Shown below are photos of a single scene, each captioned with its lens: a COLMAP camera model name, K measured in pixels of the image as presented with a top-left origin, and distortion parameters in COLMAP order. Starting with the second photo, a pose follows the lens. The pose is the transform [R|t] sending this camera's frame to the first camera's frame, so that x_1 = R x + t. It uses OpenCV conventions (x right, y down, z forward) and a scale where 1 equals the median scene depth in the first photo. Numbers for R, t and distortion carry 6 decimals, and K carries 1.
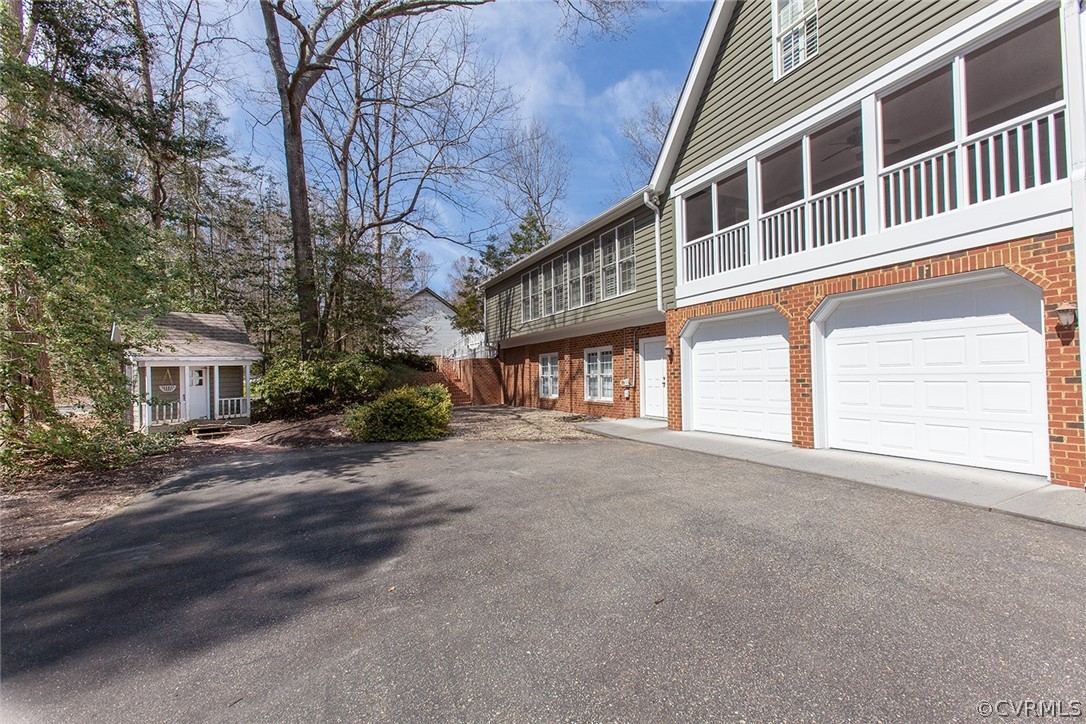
lens RADIAL K [[479.3, 0, 540.9], [0, 479.3, 367.1], [0, 0, 1]] dist [-0.009032, 0.003877]
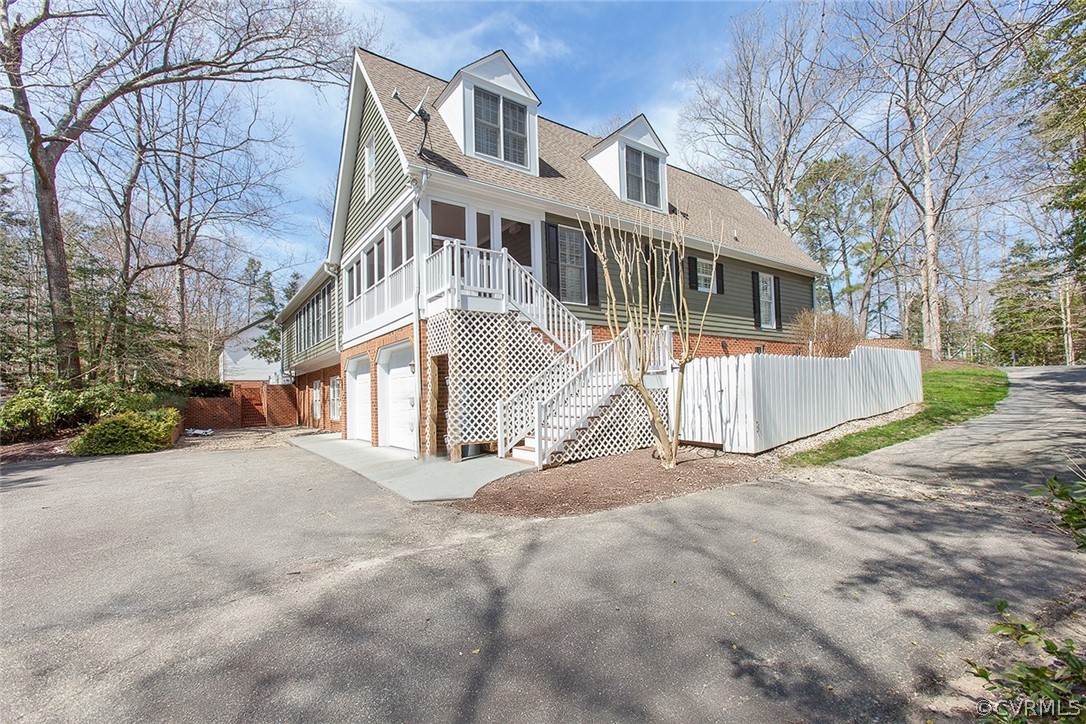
lens RADIAL K [[479.3, 0, 561.4], [0, 479.3, 385.0], [0, 0, 1]] dist [-0.009032, 0.003877]
pose [[0.980433, -0.009060, 0.196645, 0.443071], [0.010092, 0.999940, -0.004251, -0.007701], [-0.196595, 0.006152, 0.980466, -0.331973]]
